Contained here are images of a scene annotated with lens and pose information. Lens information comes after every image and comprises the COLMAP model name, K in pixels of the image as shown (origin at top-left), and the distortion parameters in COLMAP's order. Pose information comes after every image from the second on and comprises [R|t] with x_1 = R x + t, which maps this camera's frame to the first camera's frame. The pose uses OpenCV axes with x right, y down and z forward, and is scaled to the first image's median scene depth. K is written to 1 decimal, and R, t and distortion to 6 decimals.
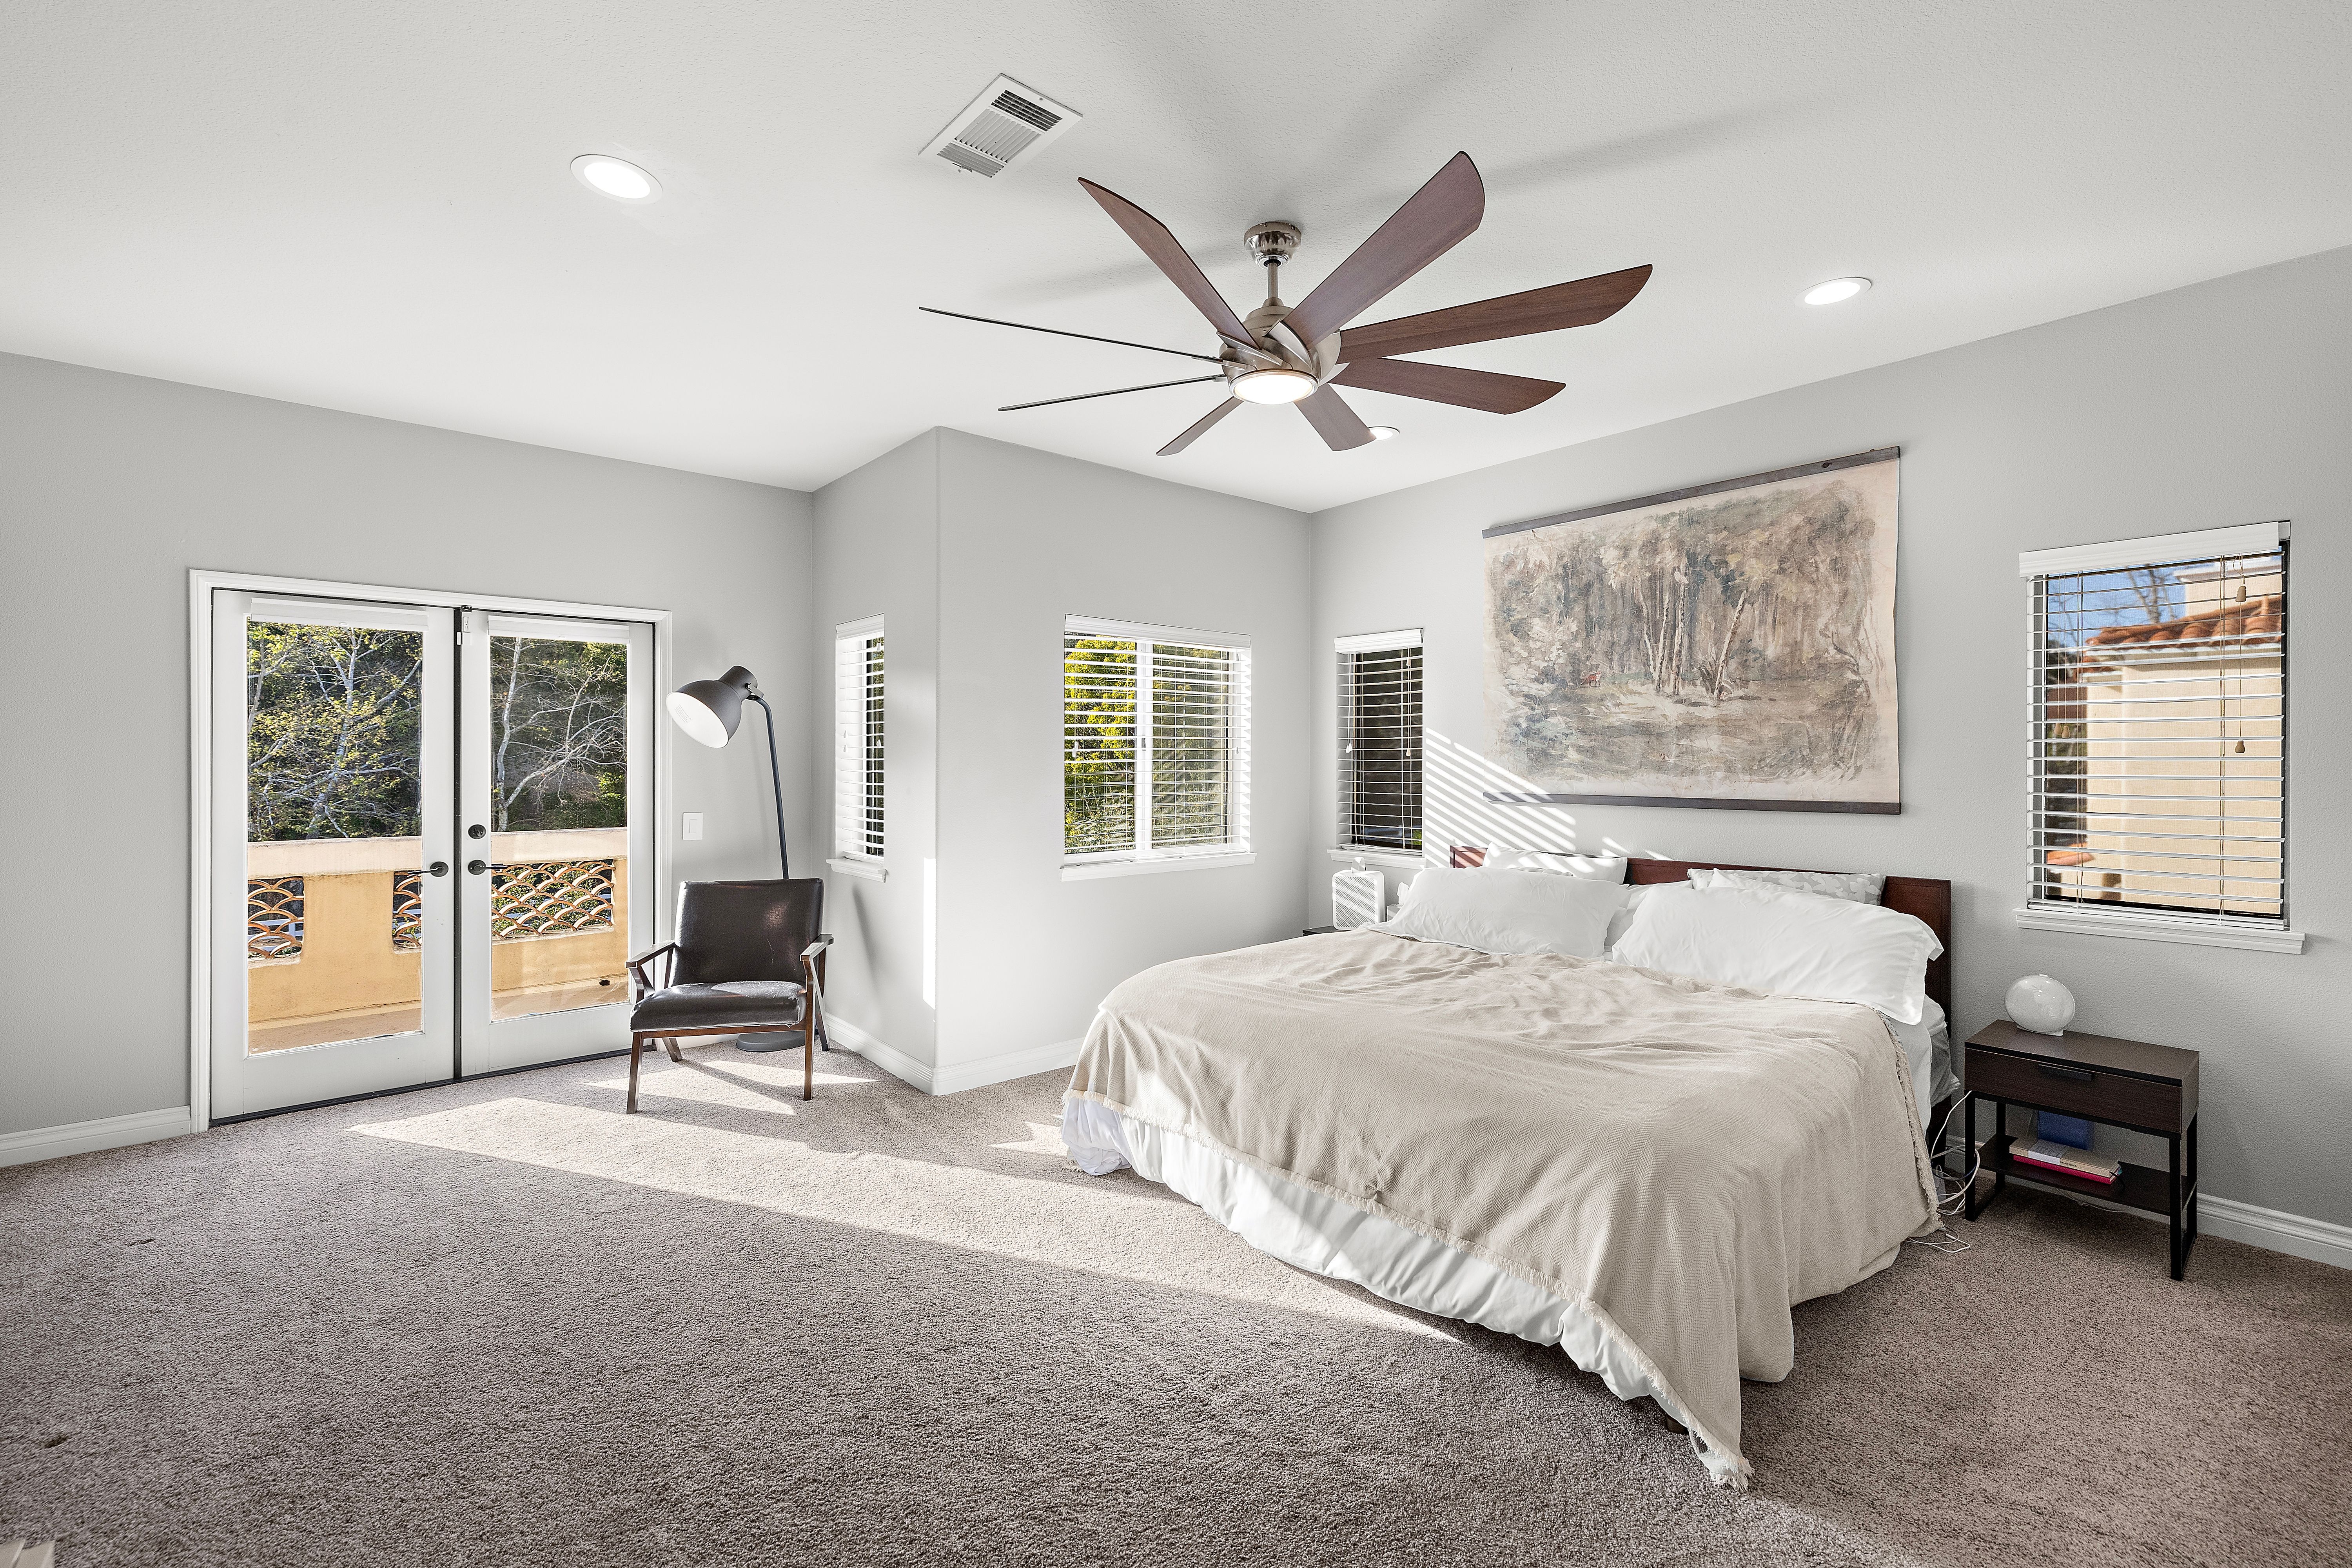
lens RADIAL K [[989.9, 0, 1178.5], [0, 989.9, 767.5], [0, 0, 1]] dist [0.000763, -0.000276]
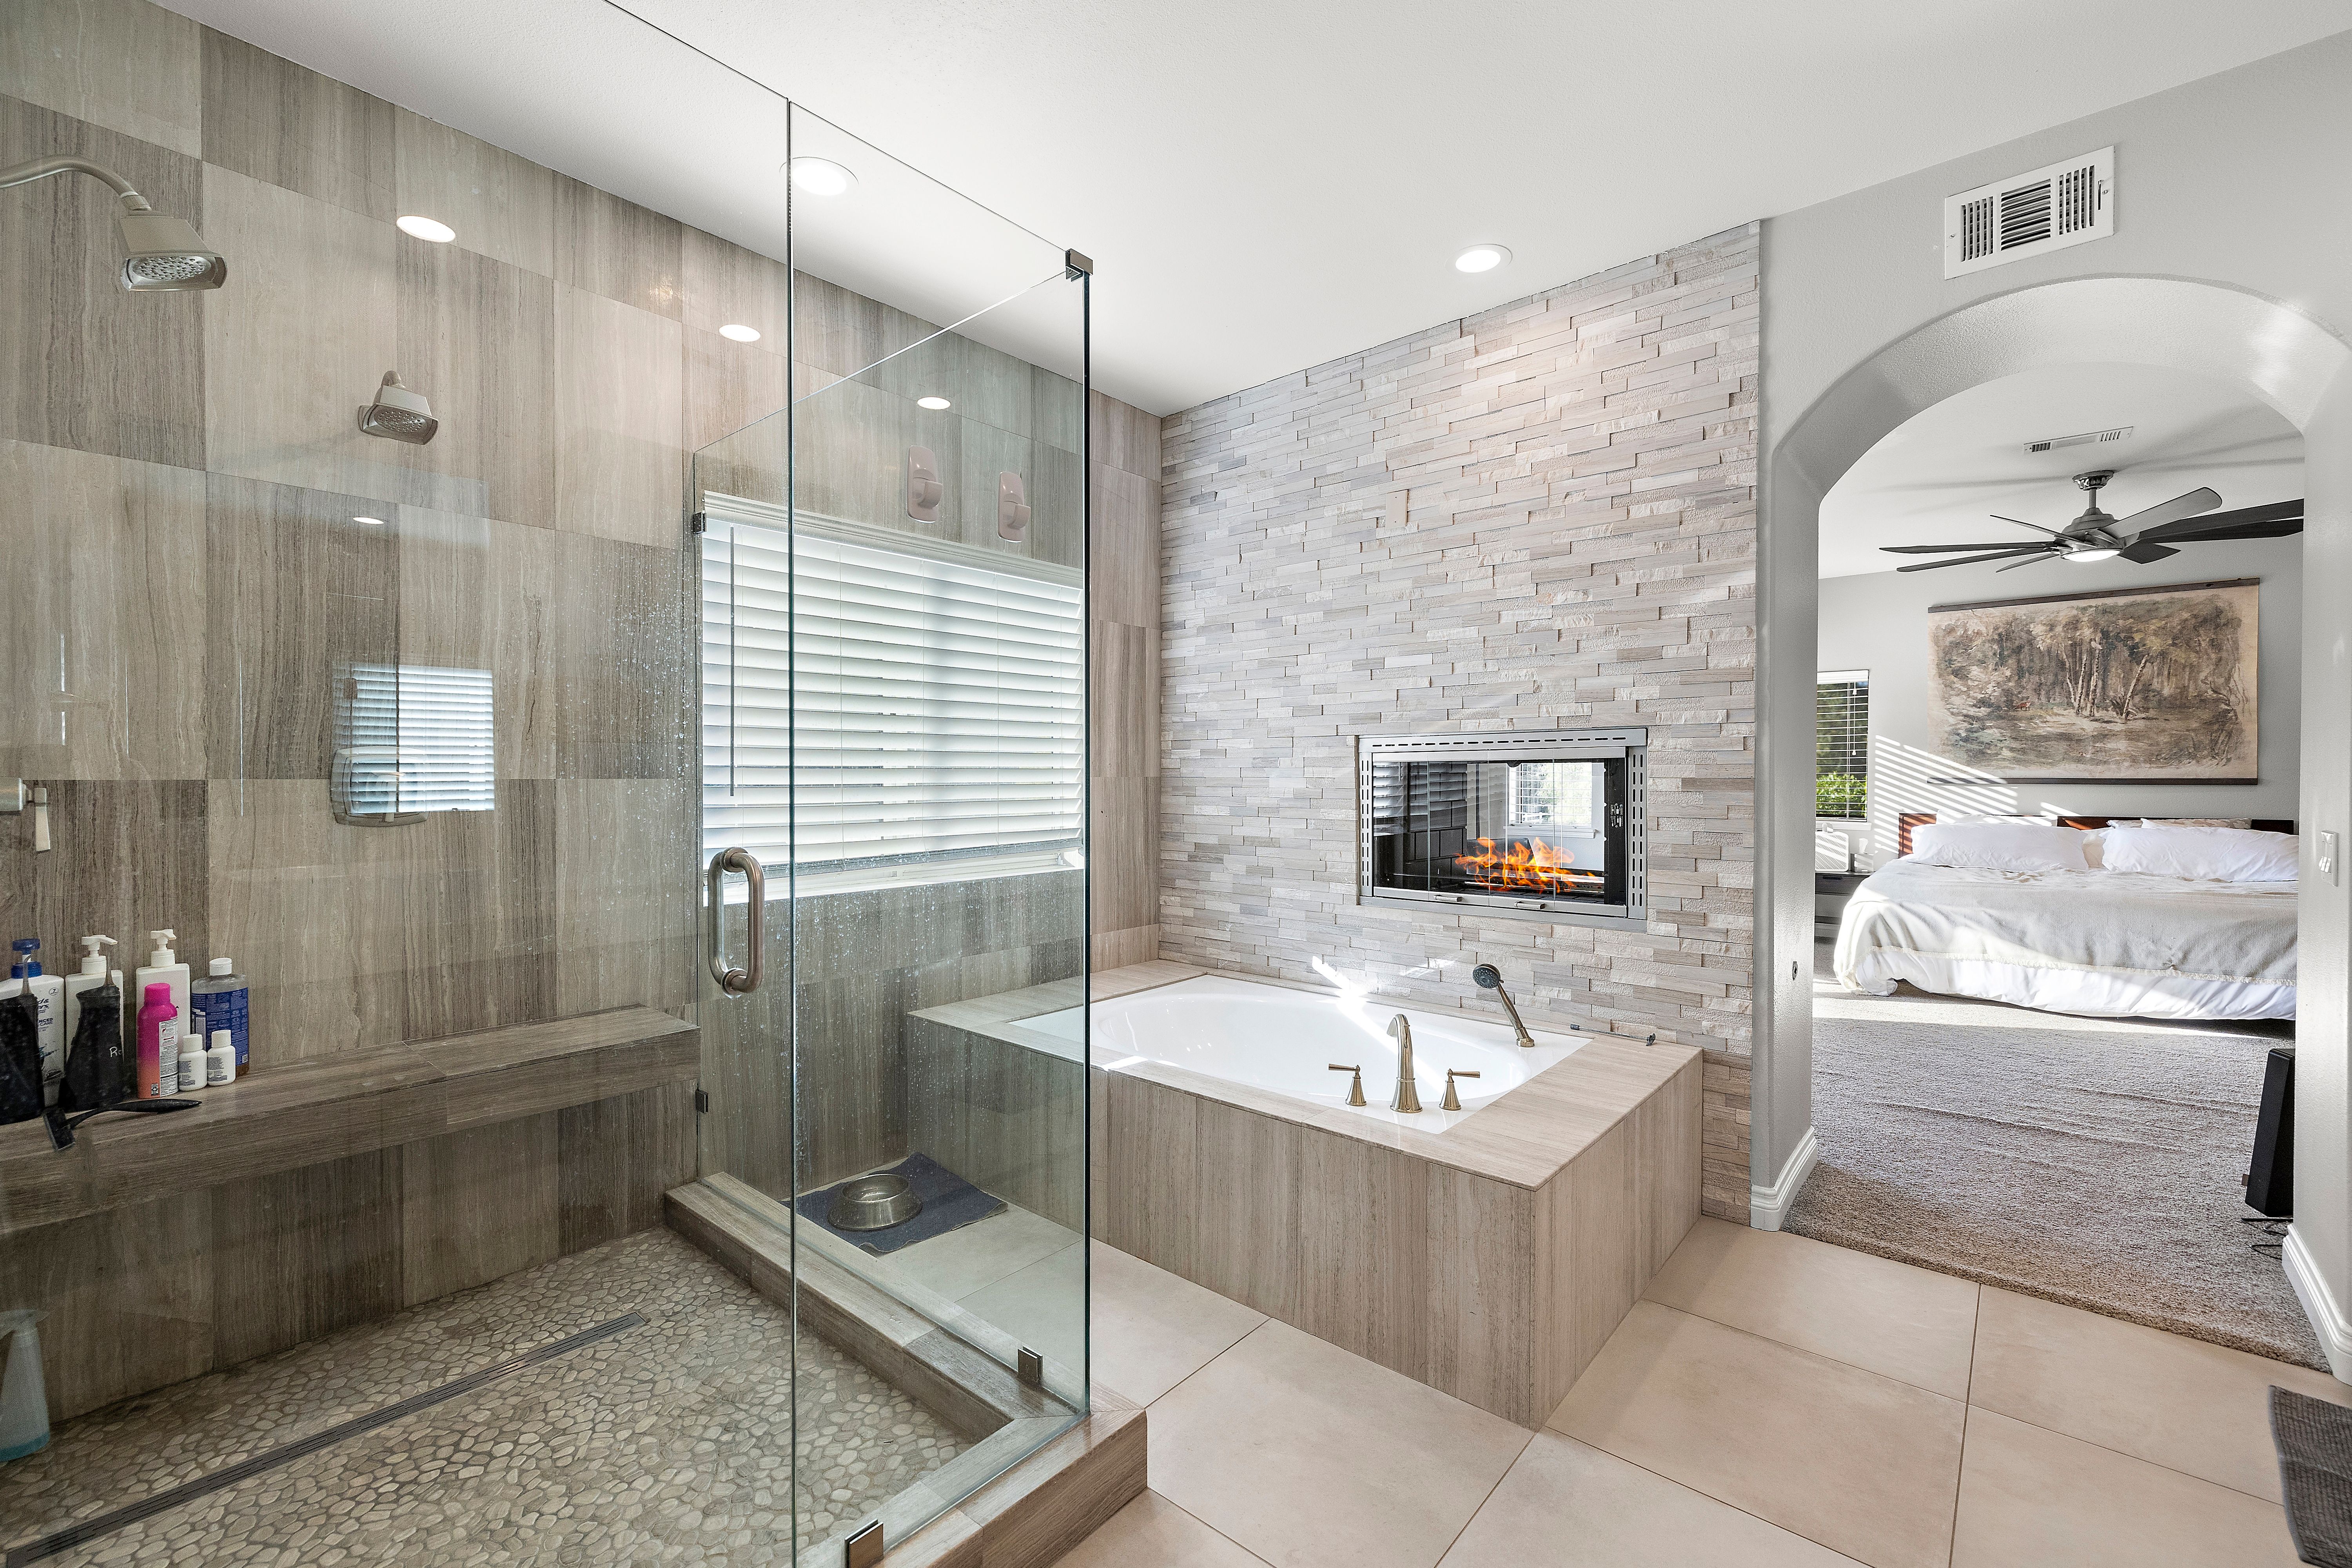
lens RADIAL K [[989.9, 0, 1174.1], [0, 989.9, 789.7], [0, 0, 1]] dist [0.000763, -0.000276]
pose [[0.988676, -0.002697, 0.150041, -1.272520], [0.001337, 0.999957, 0.009169, 0.032336], [-0.150059, -0.008865, 0.988637, -0.408532]]
